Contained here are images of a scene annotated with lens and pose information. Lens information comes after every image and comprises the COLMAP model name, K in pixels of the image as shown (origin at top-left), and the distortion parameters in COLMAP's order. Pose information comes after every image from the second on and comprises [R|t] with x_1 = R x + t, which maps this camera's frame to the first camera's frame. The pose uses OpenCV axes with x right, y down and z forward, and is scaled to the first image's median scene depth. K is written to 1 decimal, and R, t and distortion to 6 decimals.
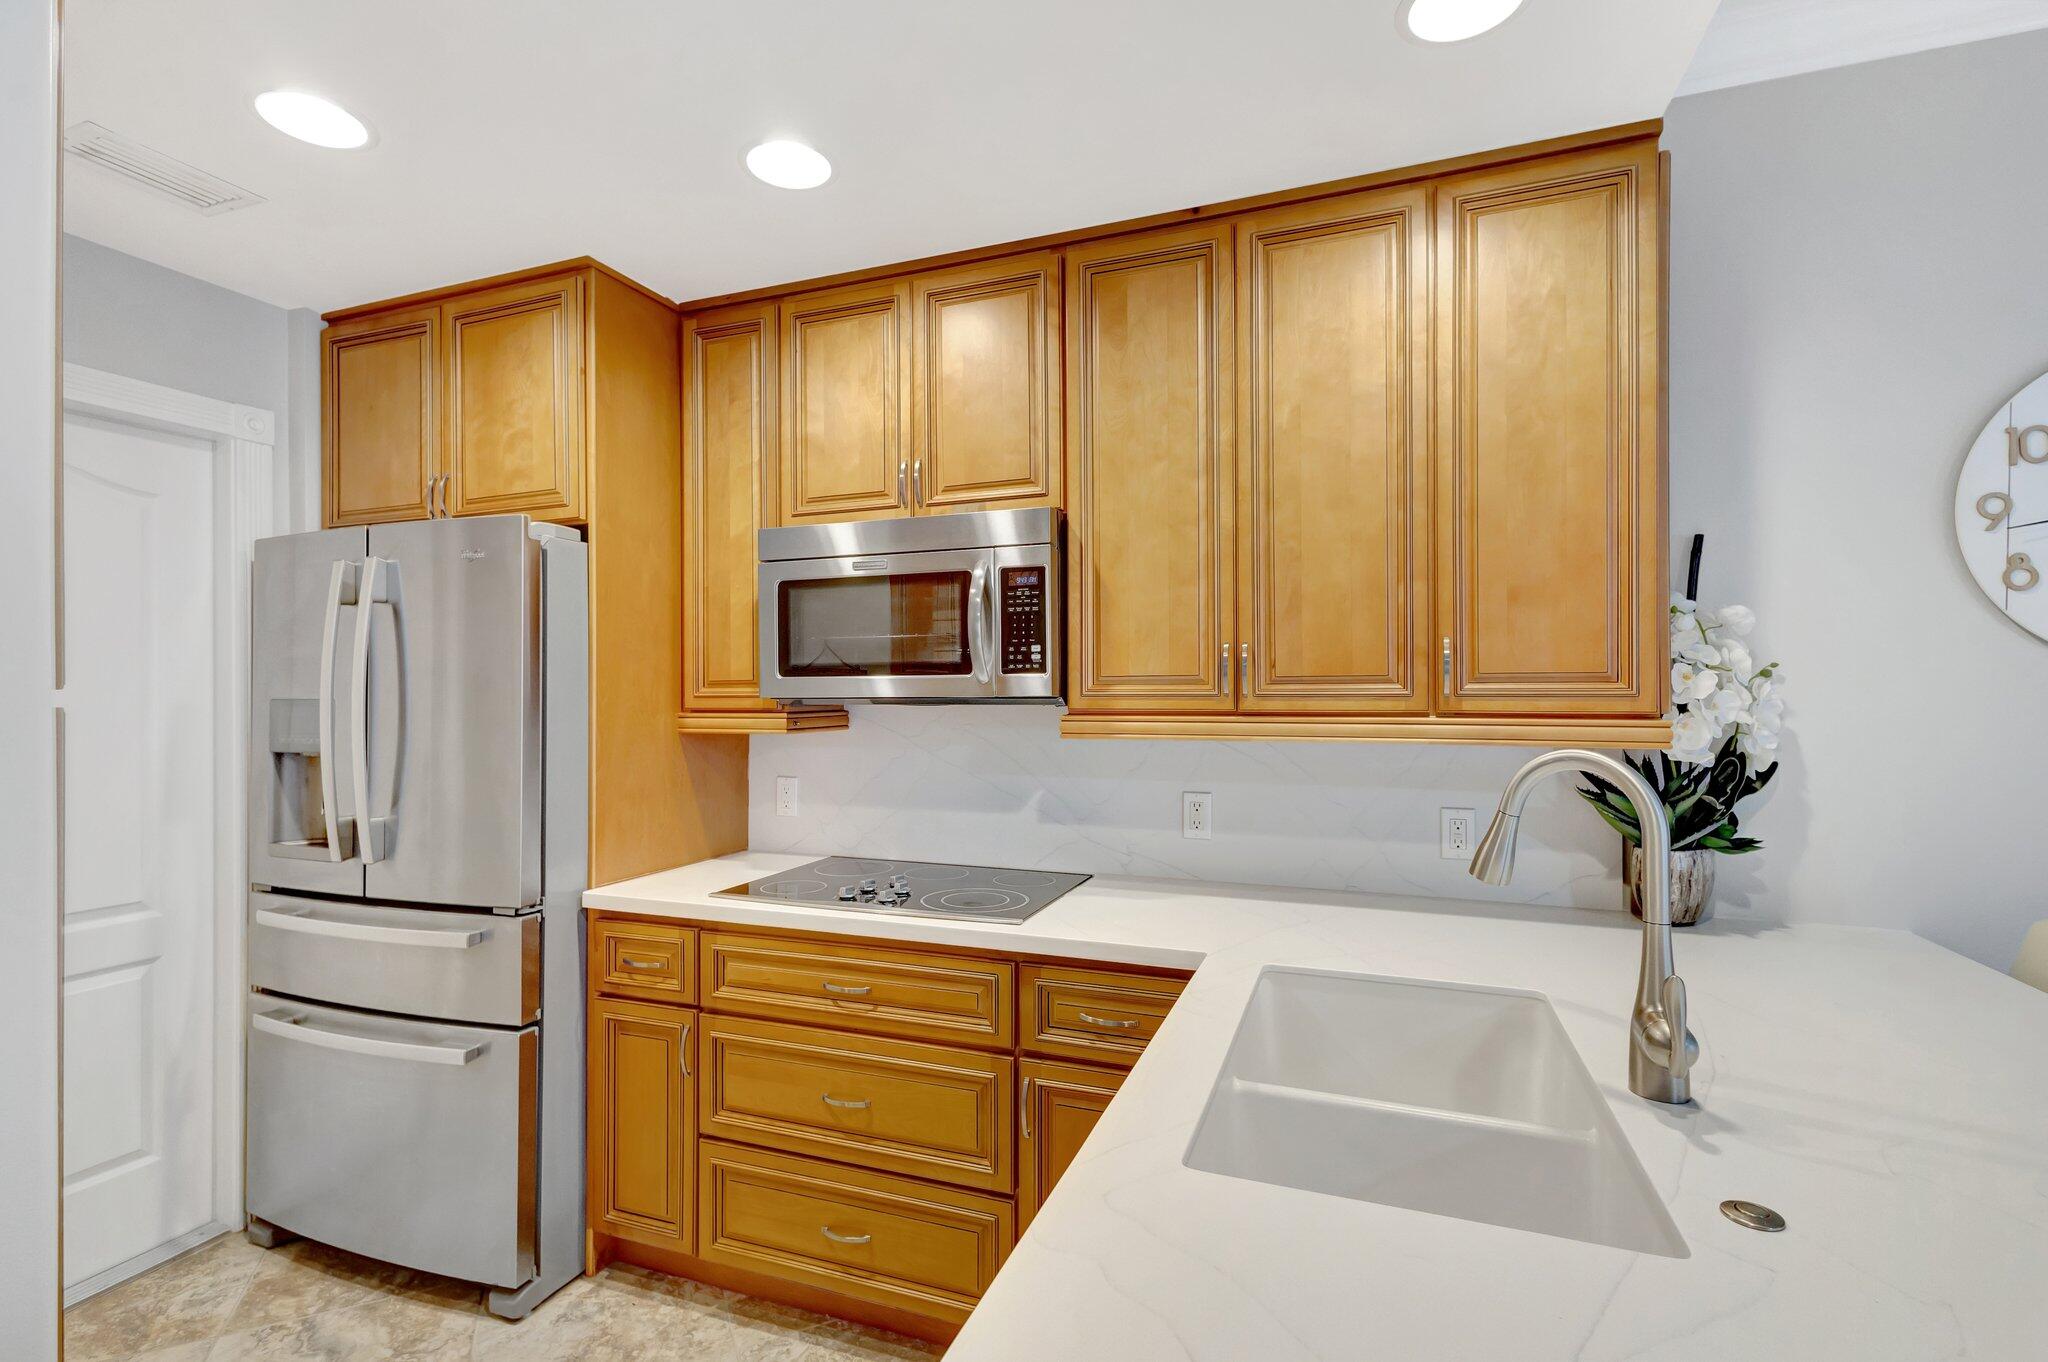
lens RADIAL K [[955.9, 0, 1006.4], [0, 955.9, 688.5], [0, 0, 1]] dist [0.015887, -0.004869]
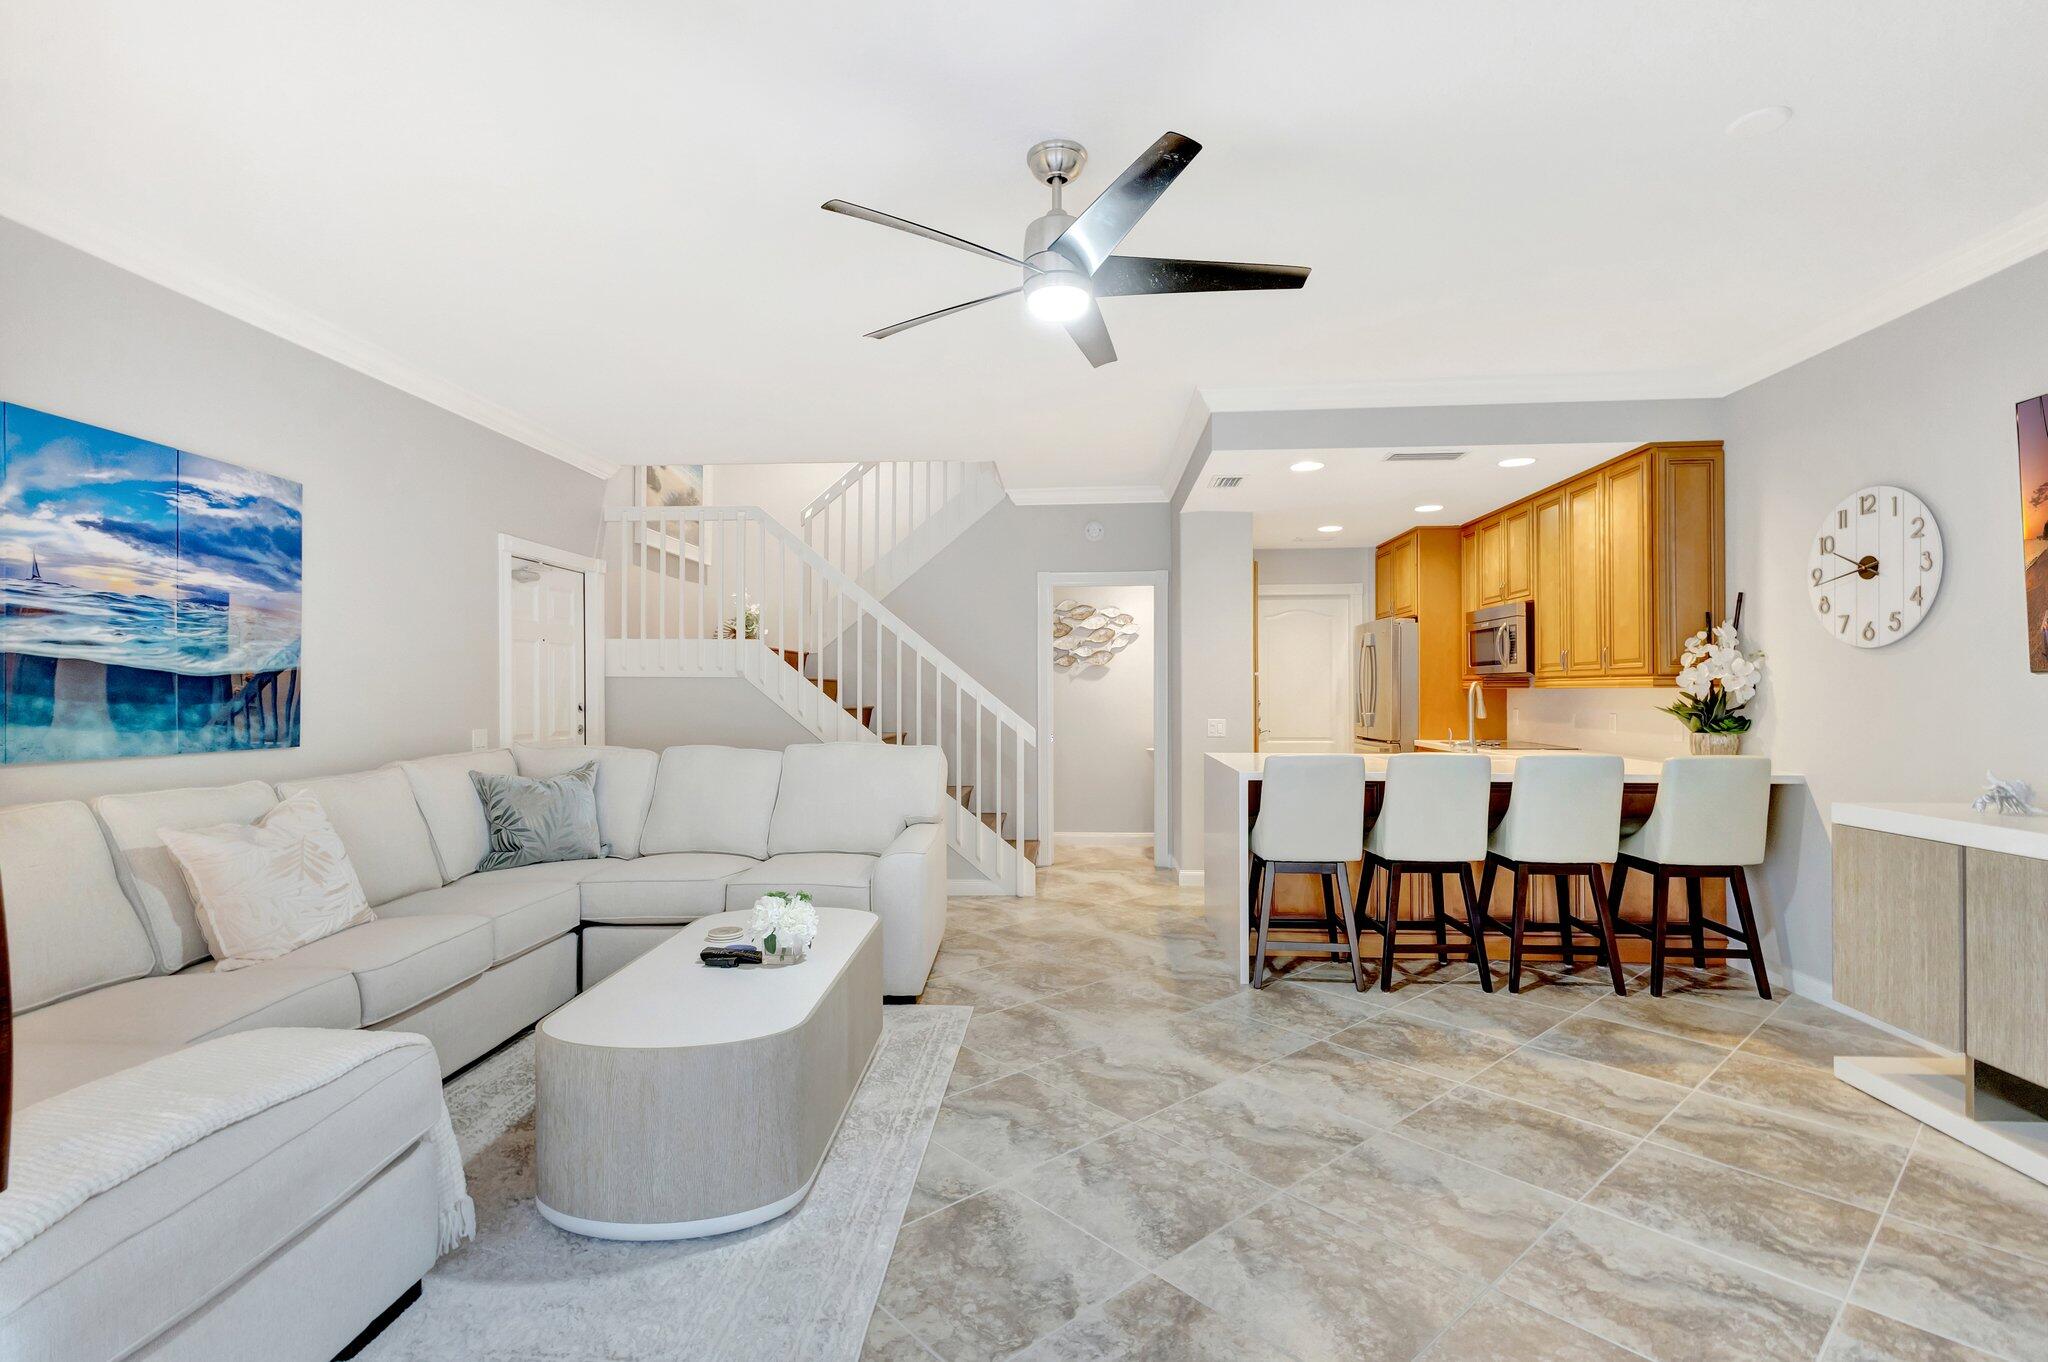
lens RADIAL K [[955.9, 0, 1018.3], [0, 955.9, 680.9], [0, 0, 1]] dist [0.015887, -0.004869]
pose [[0.296963, -0.008957, -0.954847, 2.187919], [0.007886, 0.999945, -0.006927, 0.040526], [0.954856, -0.005473, 0.297018, -1.138738]]
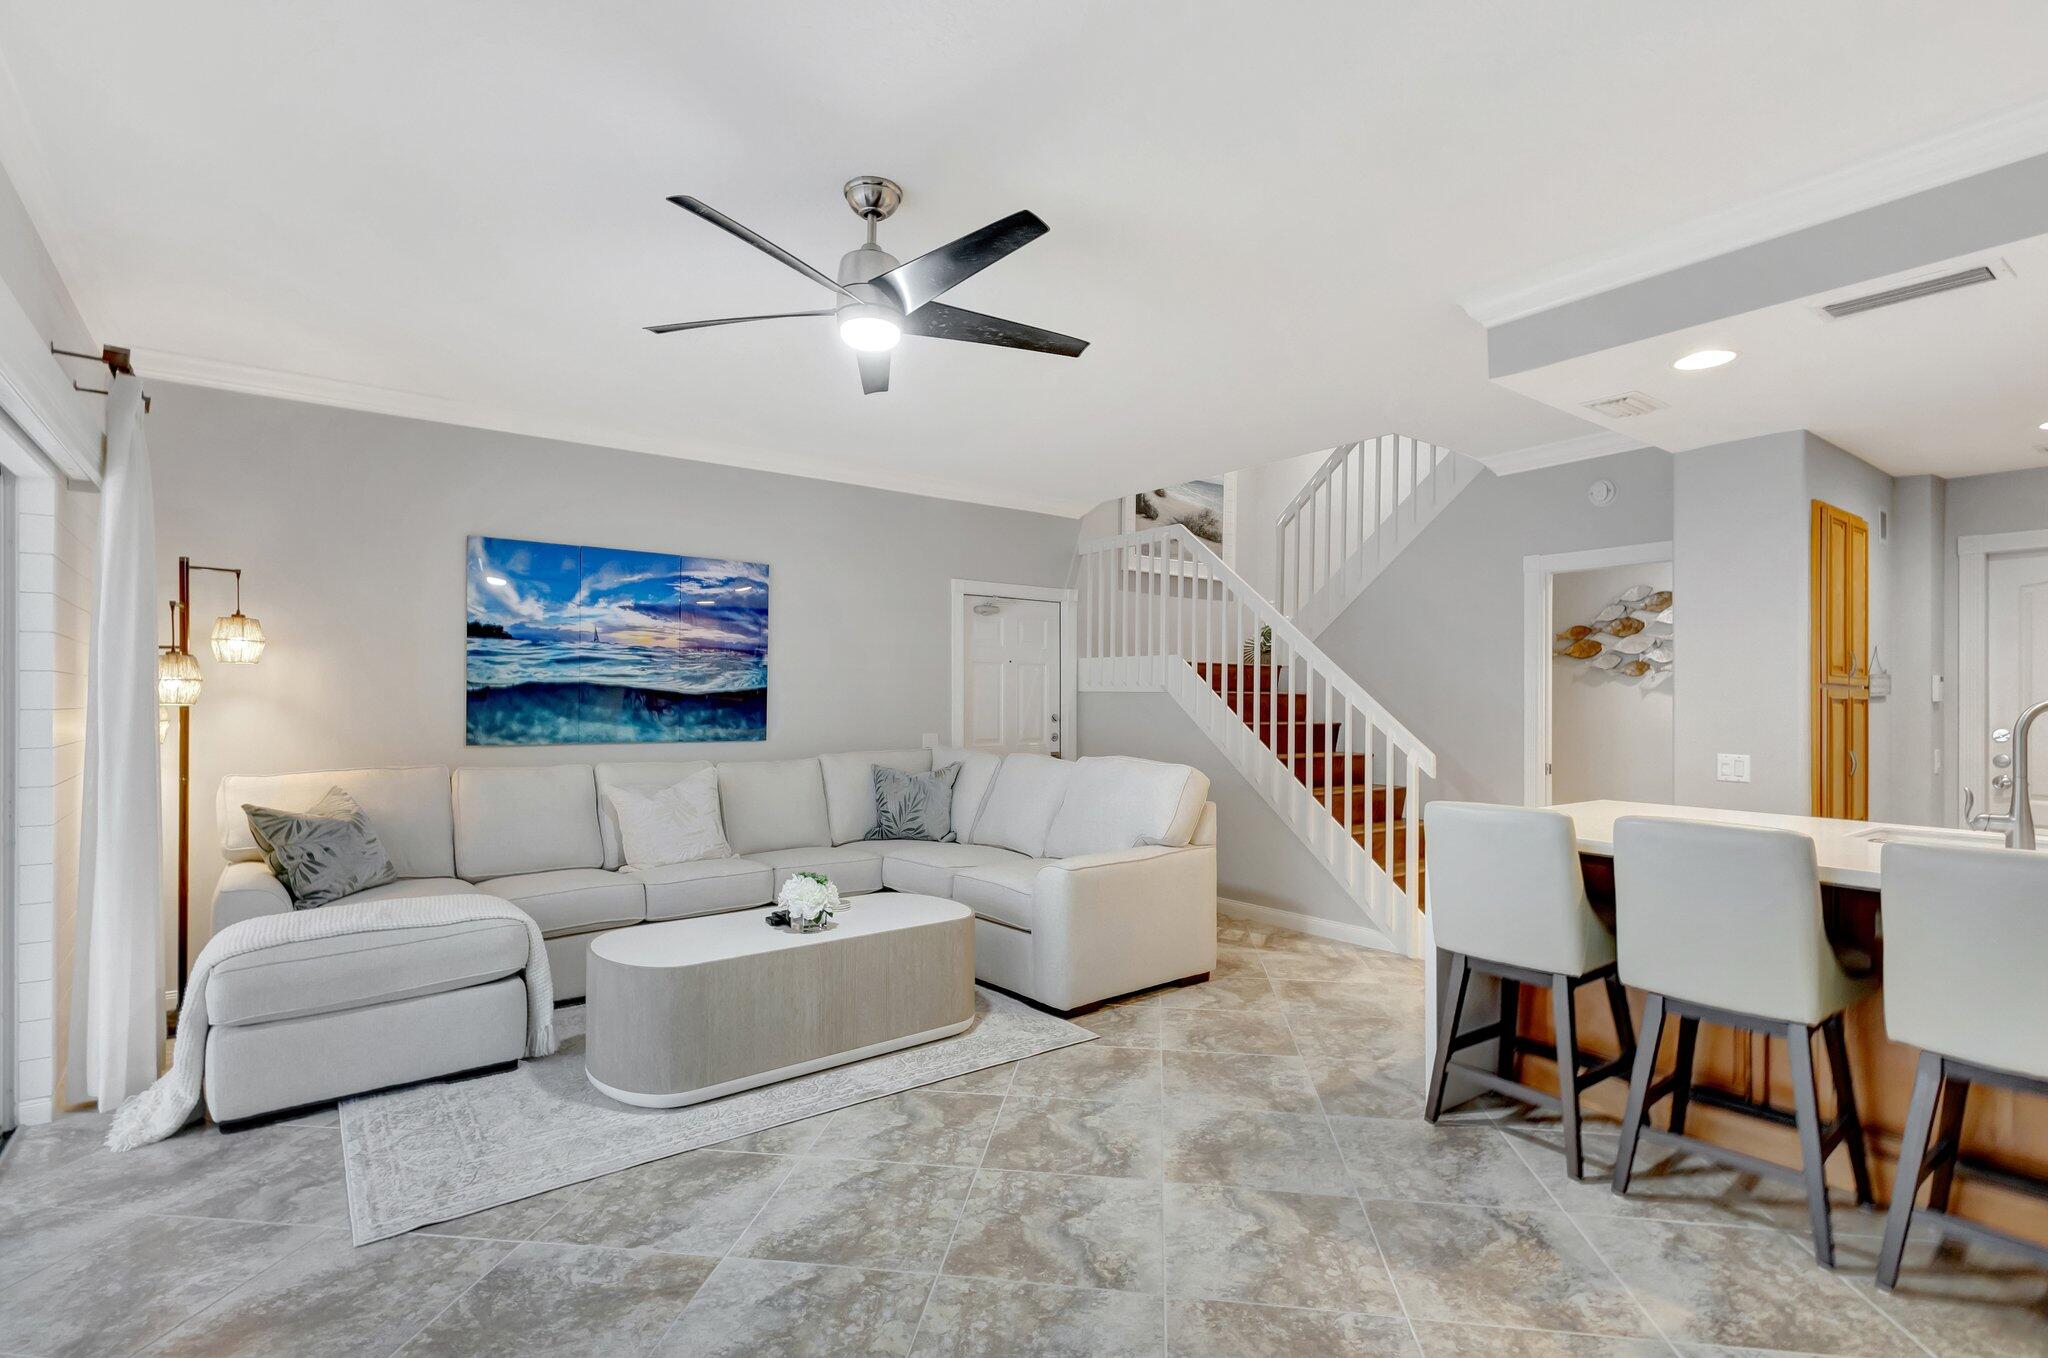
lens RADIAL K [[971.9, 0, 1019.2], [0, 971.9, 700.0], [0, 0, 1]] dist [0.013193, -0.002323]
pose [[-0.530146, -0.000808, -0.847906, 2.016580], [0.001255, 0.999998, -0.001737, 0.033035], [0.847906, -0.001985, -0.530144, 0.137684]]
